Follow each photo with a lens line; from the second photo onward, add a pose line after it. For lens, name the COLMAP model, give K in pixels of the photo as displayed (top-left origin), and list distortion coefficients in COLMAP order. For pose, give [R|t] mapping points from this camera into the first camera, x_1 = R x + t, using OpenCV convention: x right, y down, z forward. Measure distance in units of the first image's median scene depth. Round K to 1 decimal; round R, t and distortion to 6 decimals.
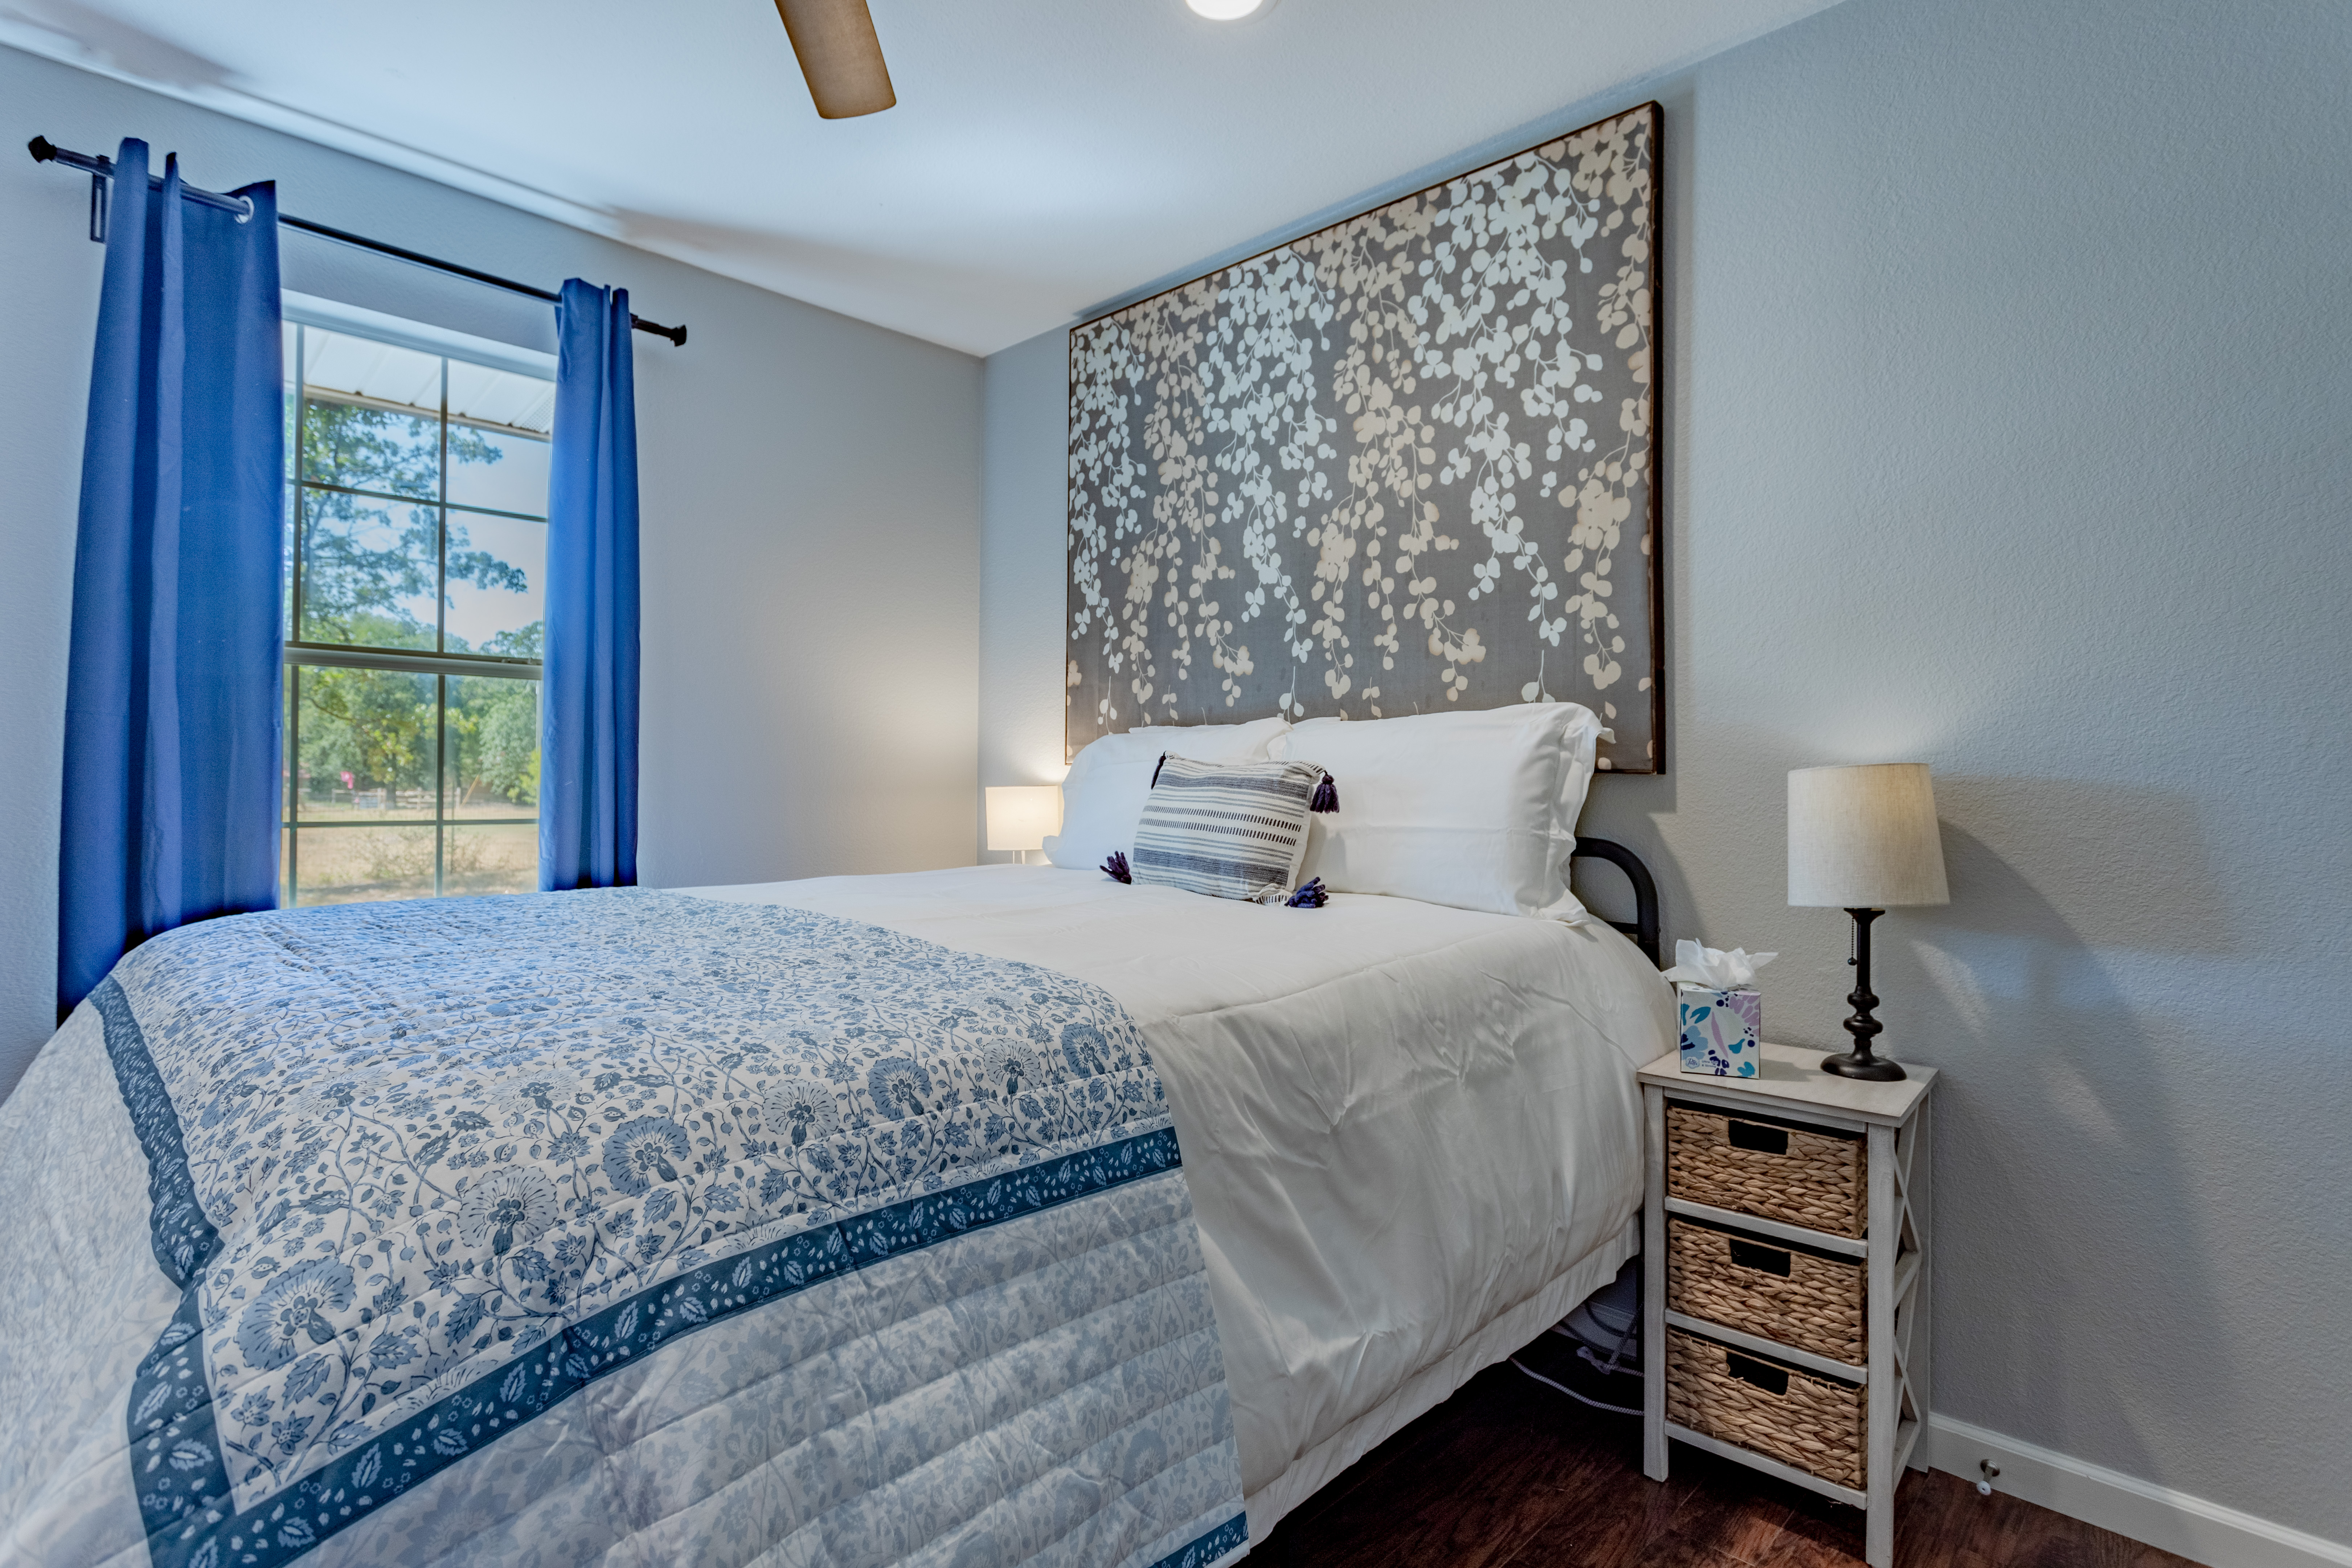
lens RADIAL K [[1165.1, 0, 1181.7], [0, 1165.1, 768.9], [0, 0, 1]] dist [-0.019533, 0.005949]
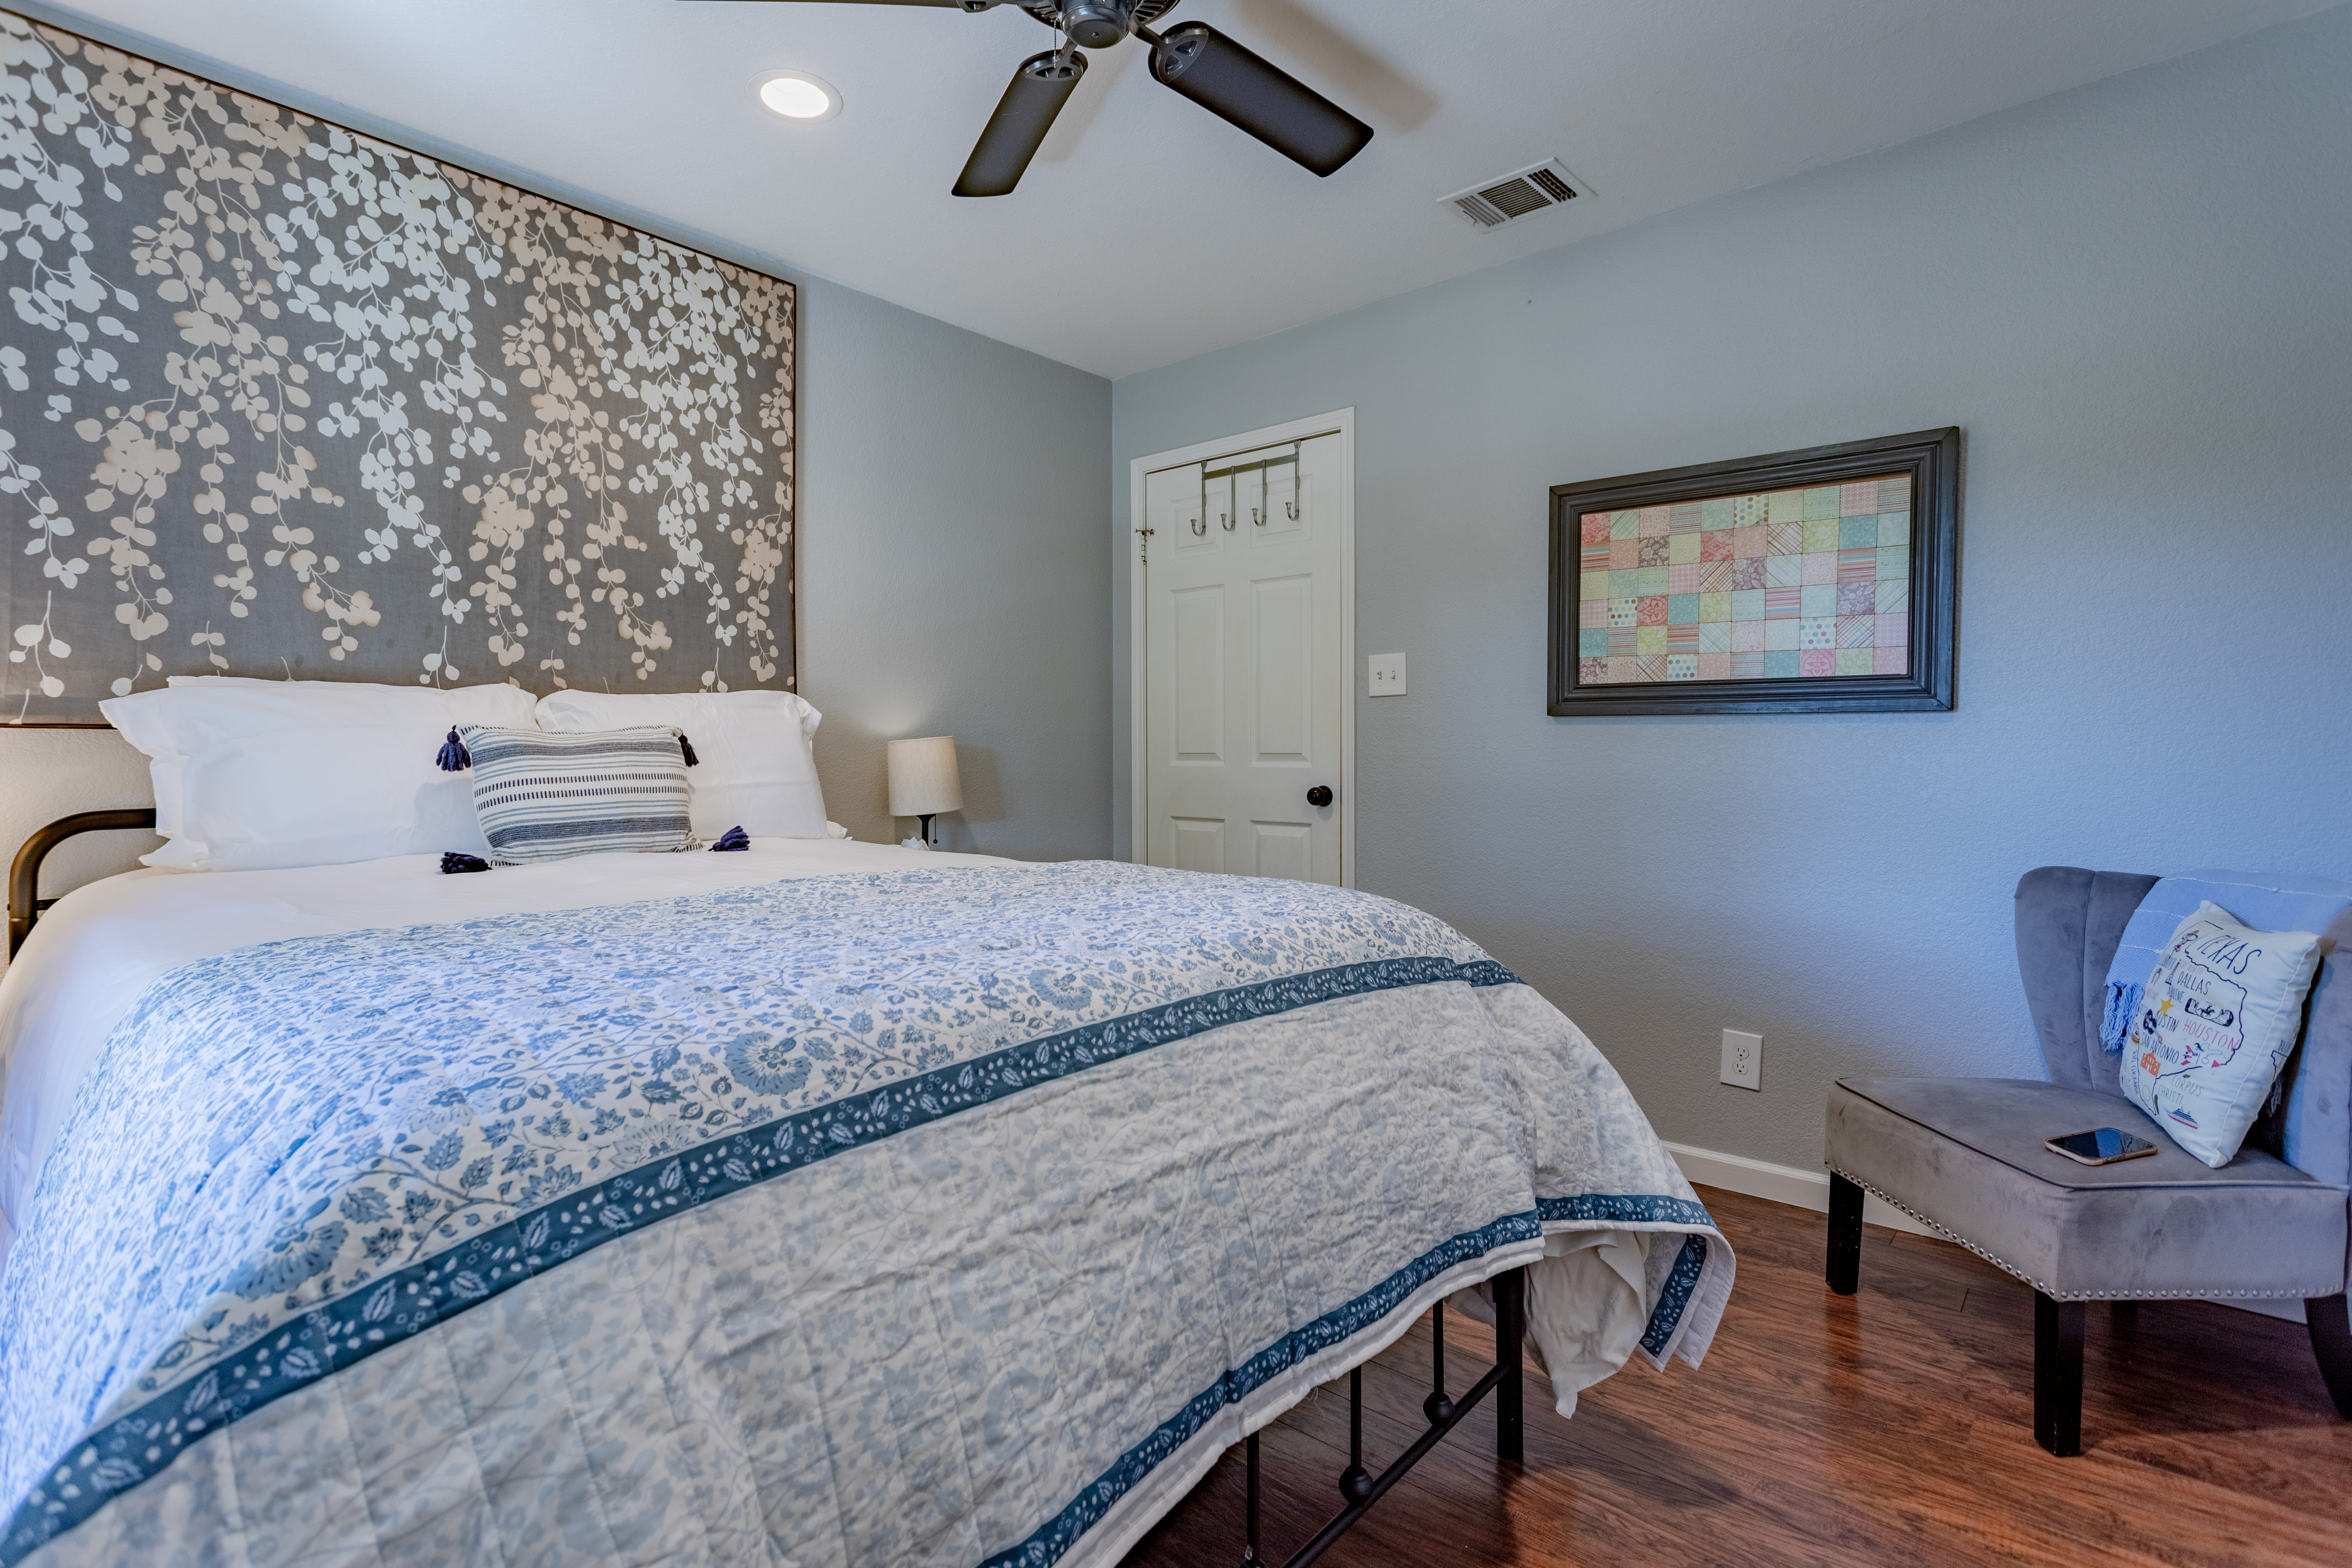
lens RADIAL K [[1117.5, 0, 1172.9], [0, 1117.5, 773.5], [0, 0, 1]] dist [-0.018254, 0.006953]
pose [[-0.062387, -0.029771, 0.997608, -0.910869], [-0.007265, 0.999542, 0.029374, -0.000219], [-0.998026, -0.005415, -0.062575, 0.522049]]
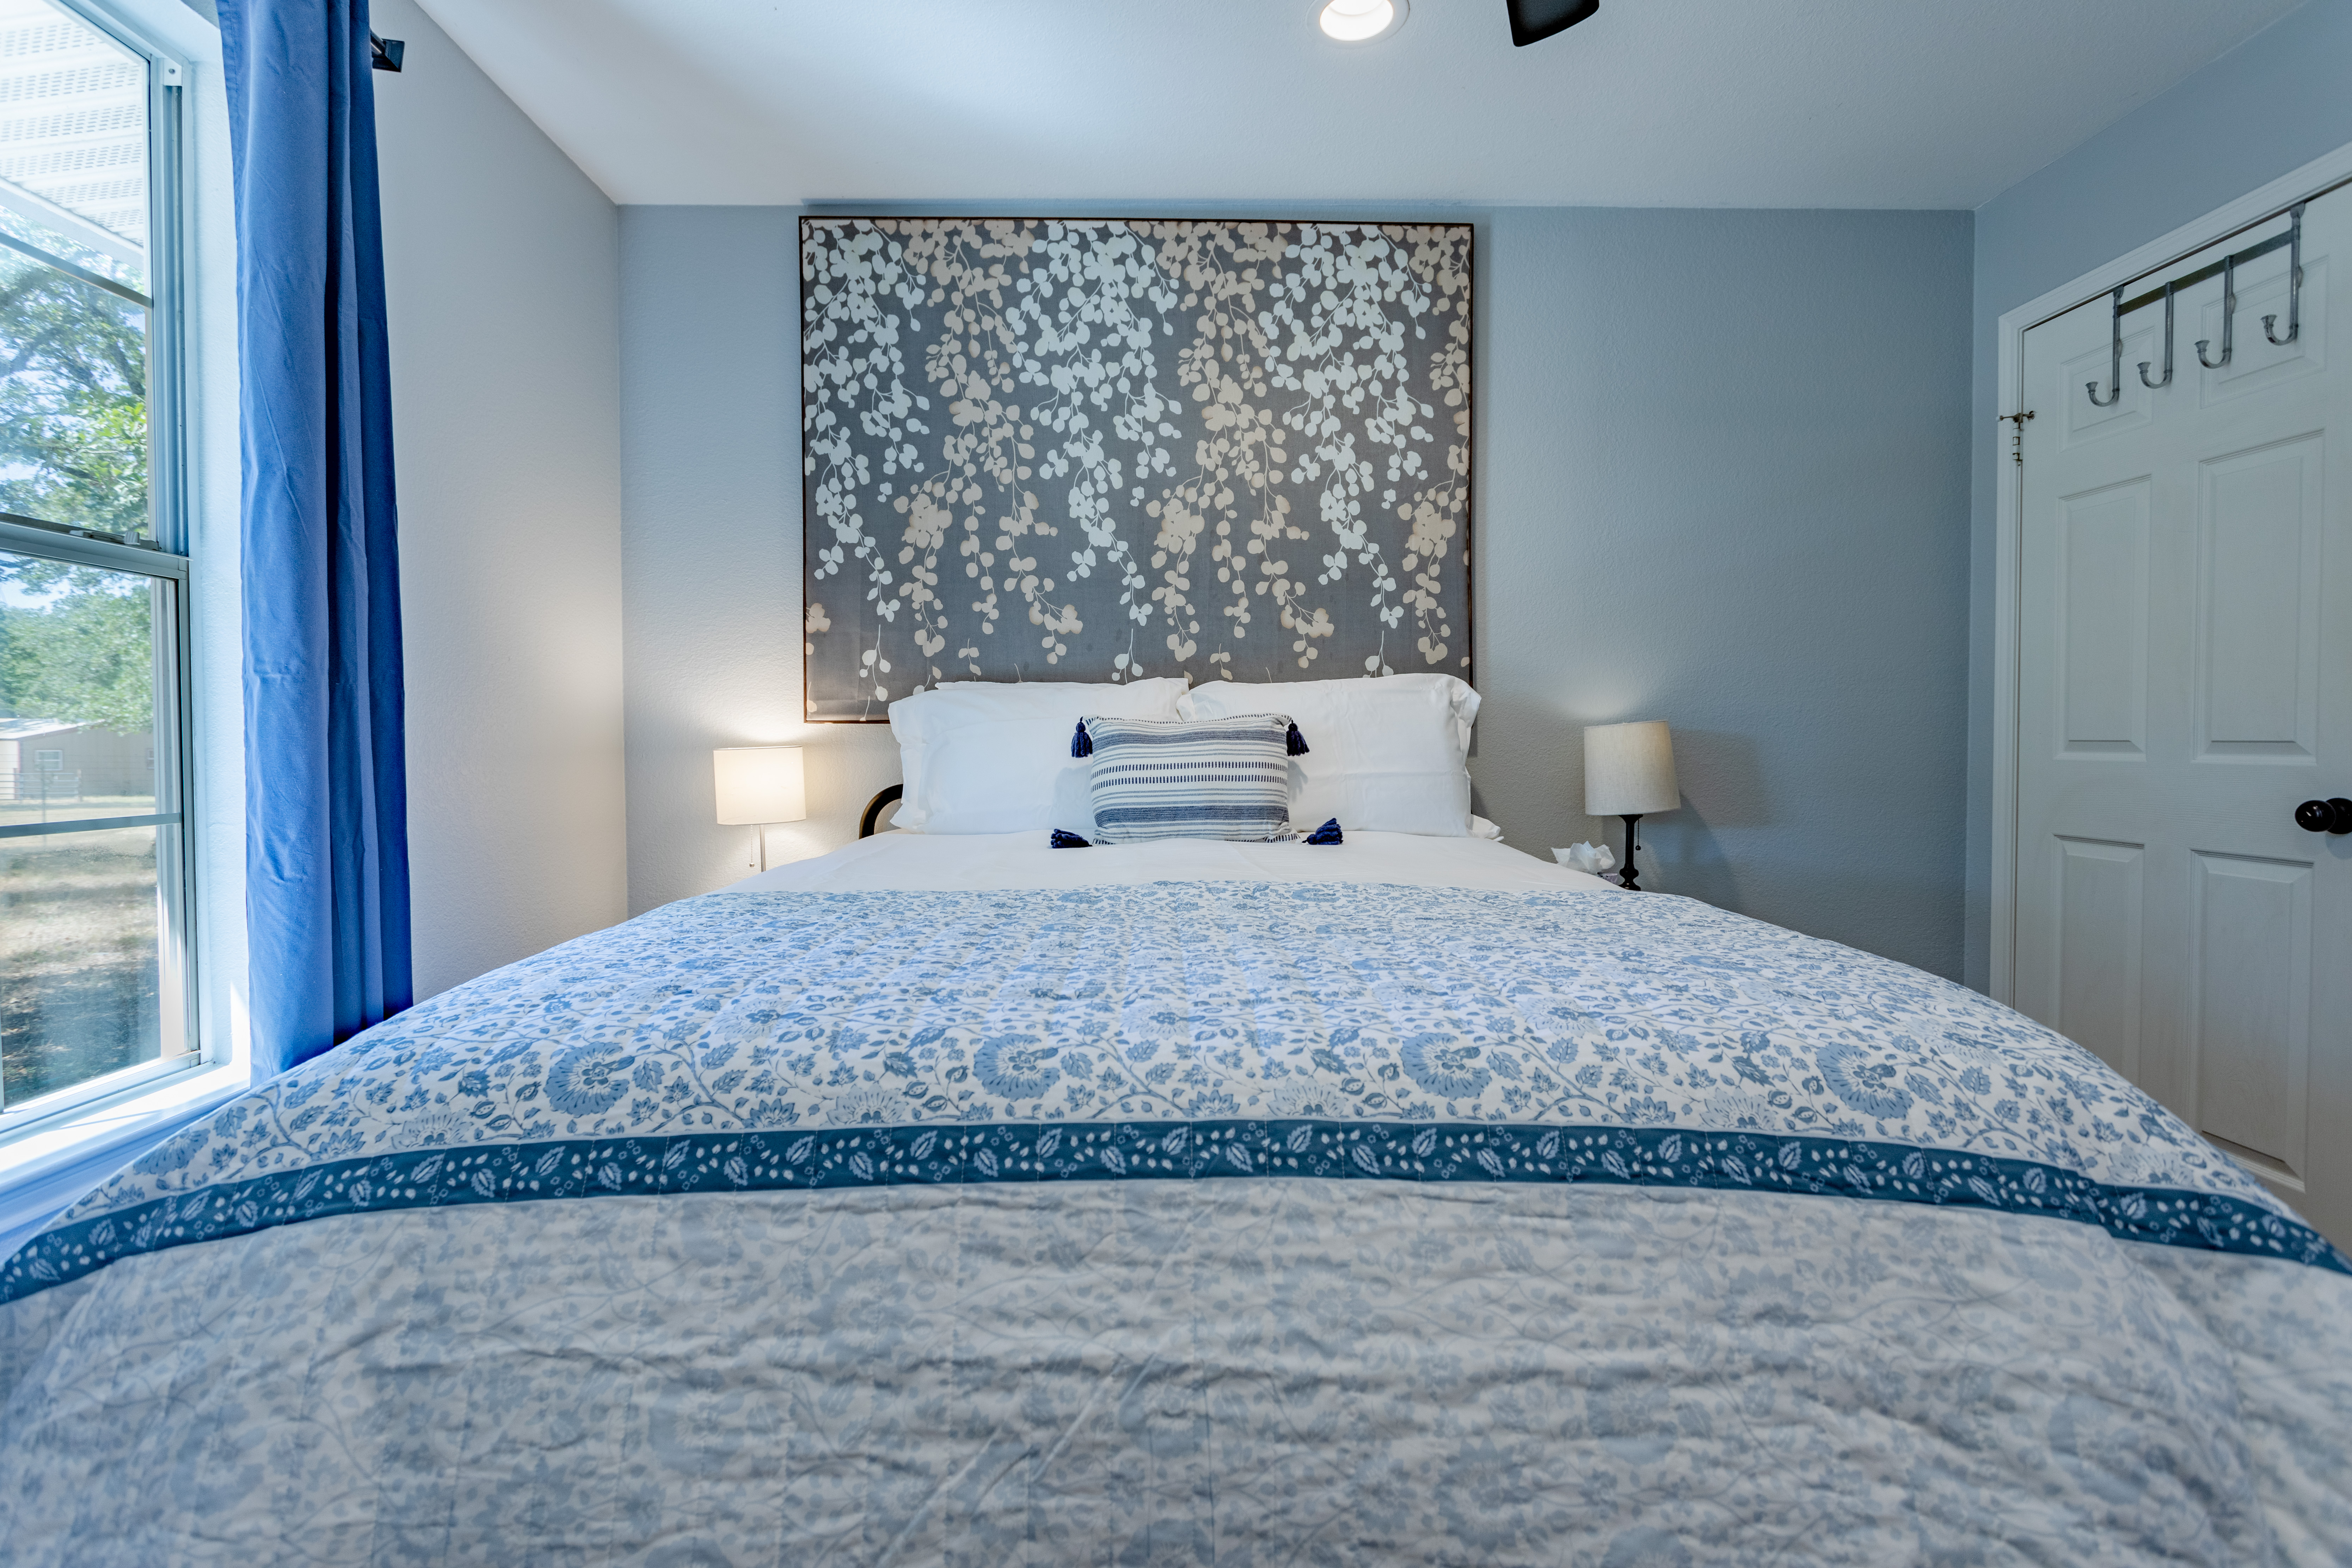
lens RADIAL K [[1131.5, 0, 1180.8], [0, 1131.5, 767.7], [0, 0, 1]] dist [-0.020680, 0.008350]
pose [[0.699556, -0.030458, 0.713928, -0.669047], [0.004303, 0.999253, 0.038414, -0.001464], [-0.714564, -0.023801, 0.699165, 0.273374]]
